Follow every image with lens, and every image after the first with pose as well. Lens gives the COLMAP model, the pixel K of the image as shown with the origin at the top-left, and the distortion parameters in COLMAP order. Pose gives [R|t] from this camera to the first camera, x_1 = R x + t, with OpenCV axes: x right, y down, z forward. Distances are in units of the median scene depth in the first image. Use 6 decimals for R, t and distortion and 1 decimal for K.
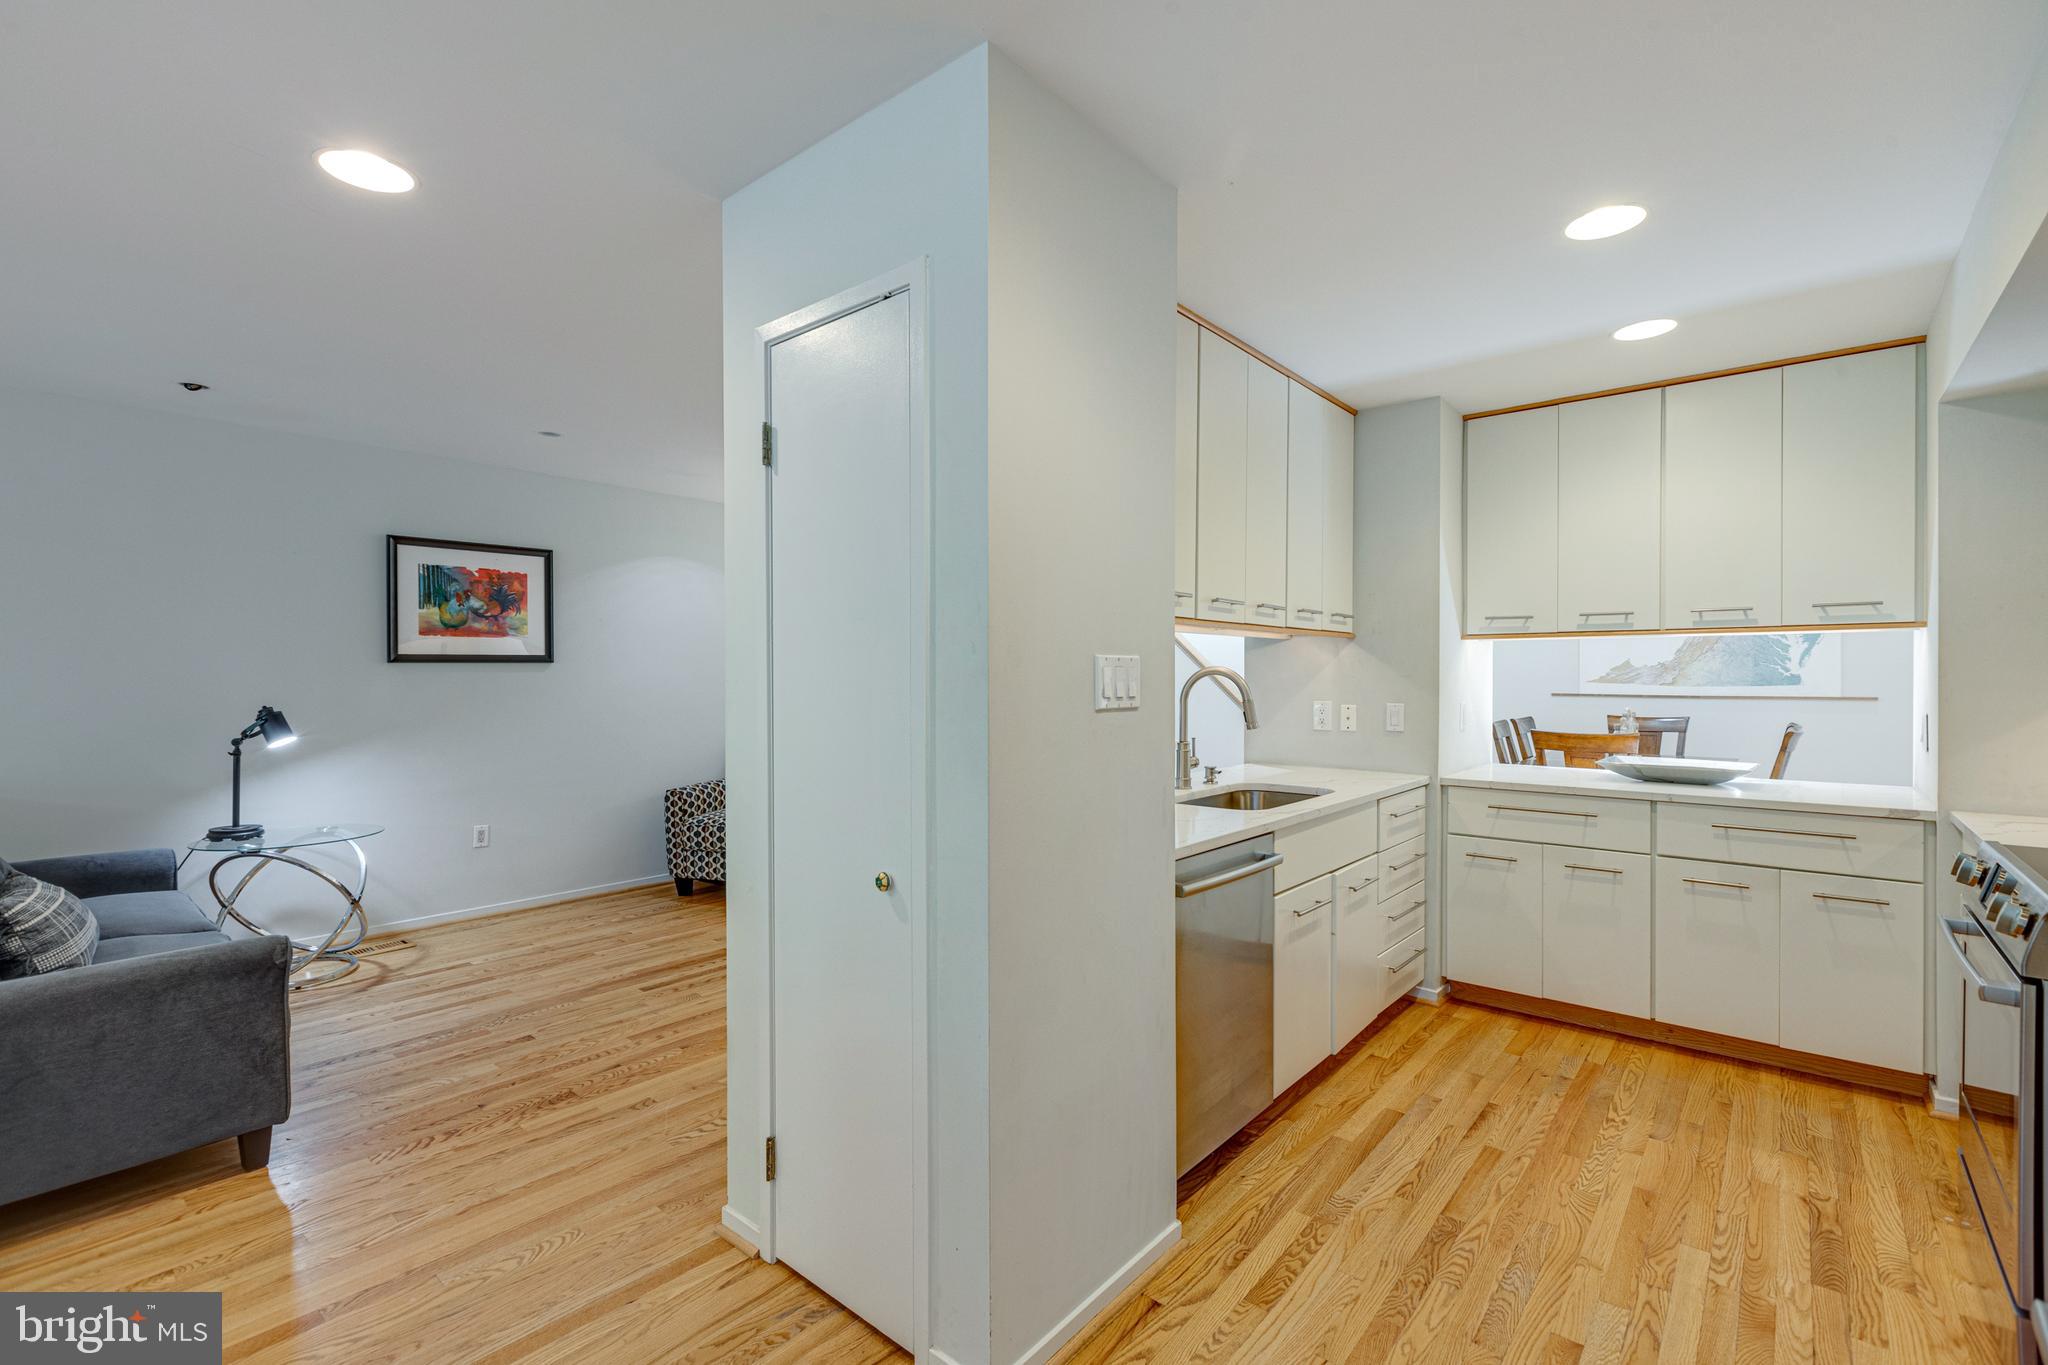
lens RADIAL K [[906.4, 0, 1026.9], [0, 906.4, 679.3], [0, 0, 1]] dist [0.003136, -0.001276]
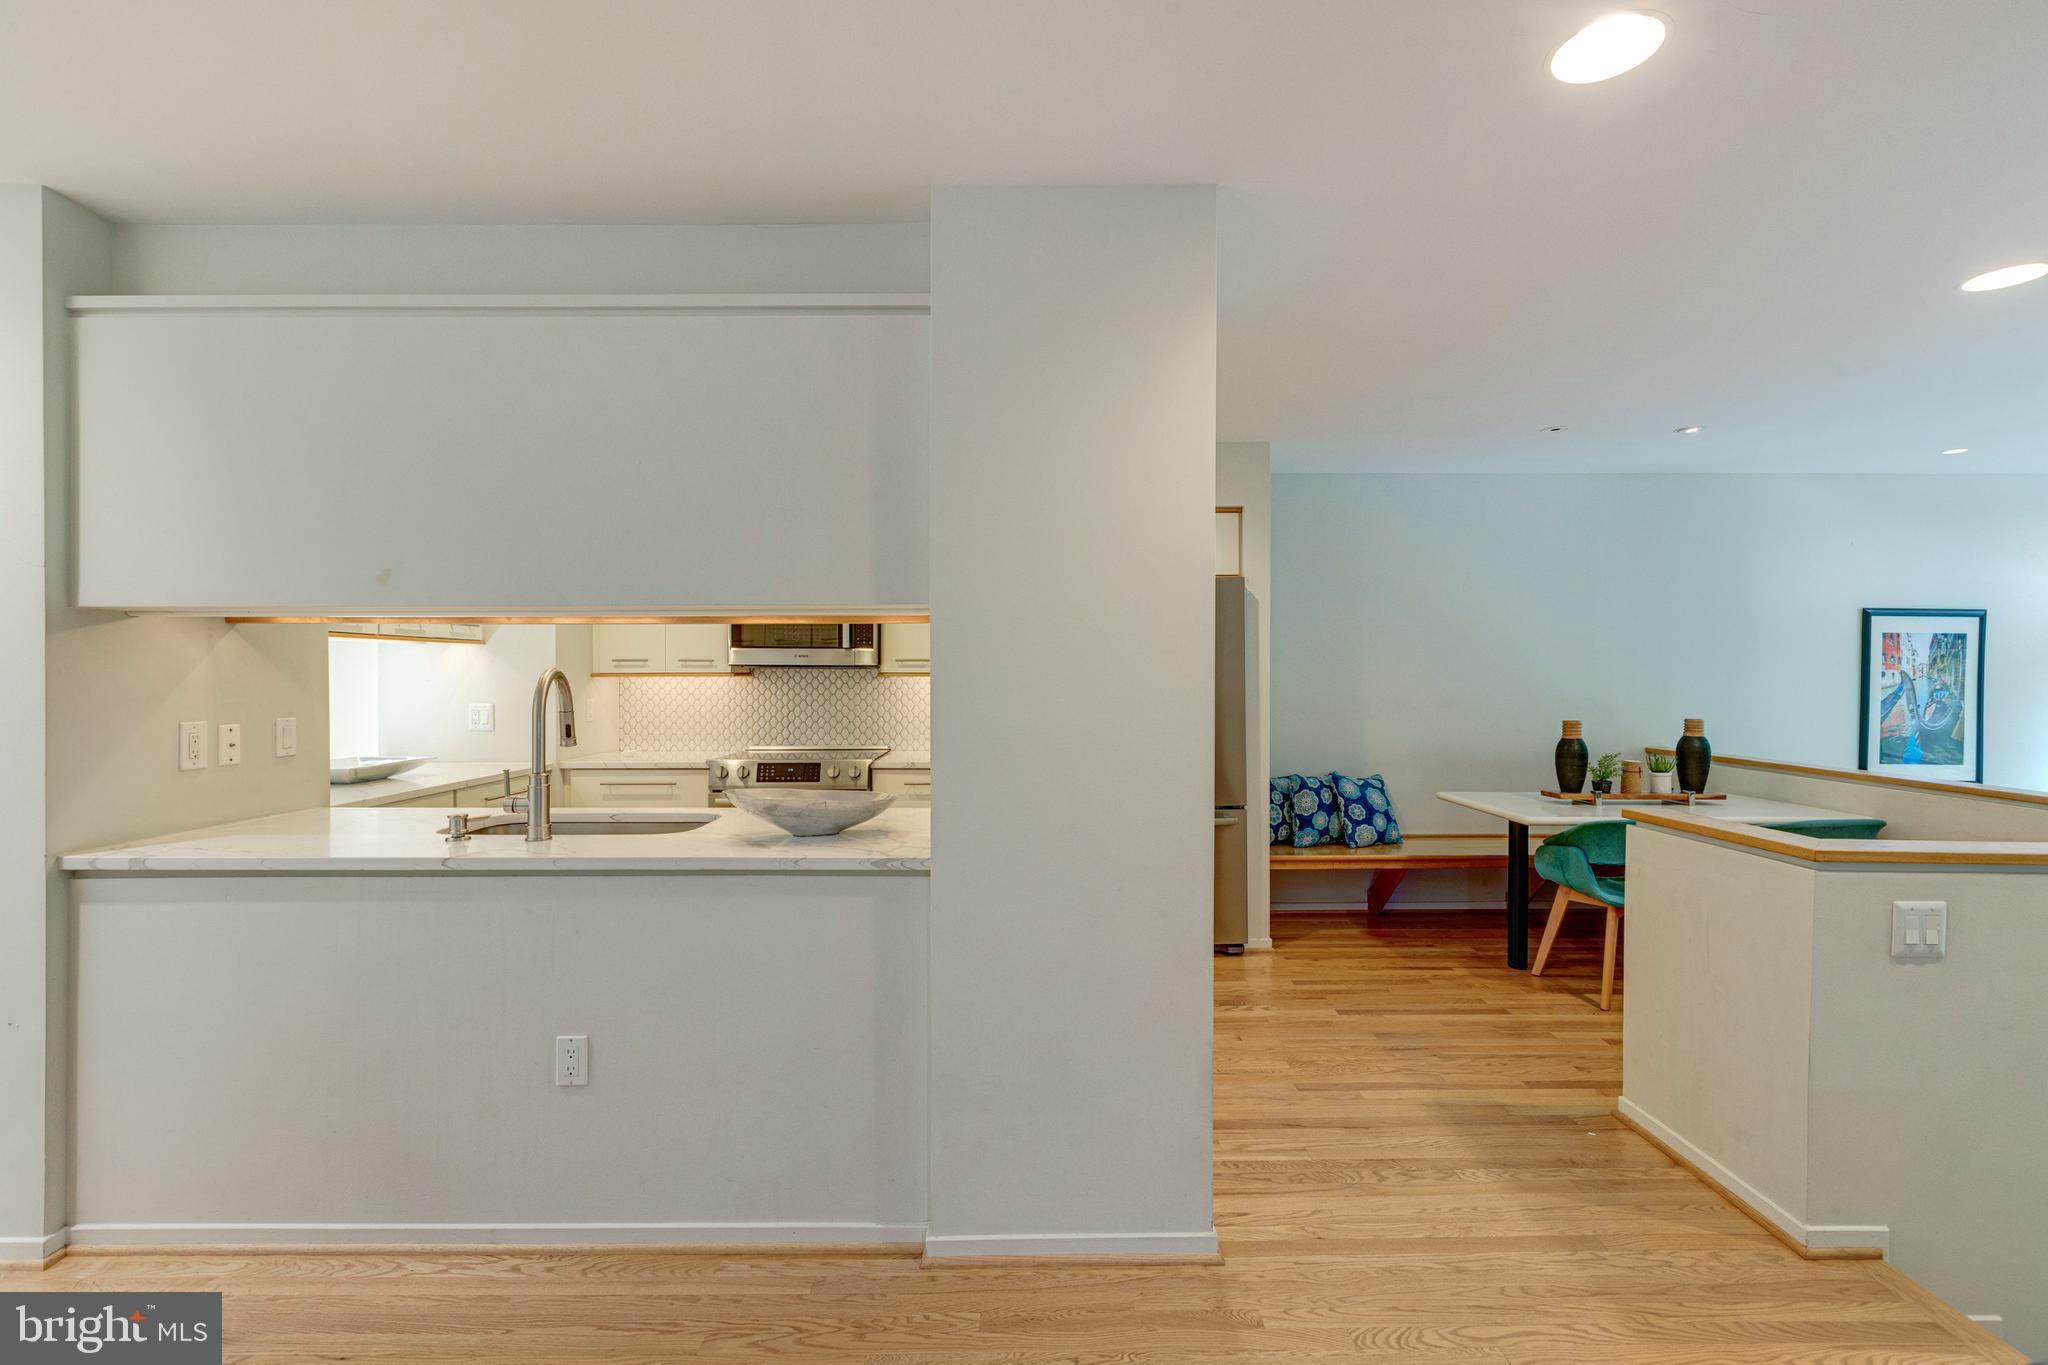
lens RADIAL K [[906.4, 0, 1026.9], [0, 906.4, 679.3], [0, 0, 1]] dist [0.003136, -0.001276]
pose [[-0.649622, -0.004788, 0.760242, -0.434987], [0.003681, 0.999949, 0.009443, -0.007420], [-0.760249, 0.008933, -0.649571, 0.827335]]
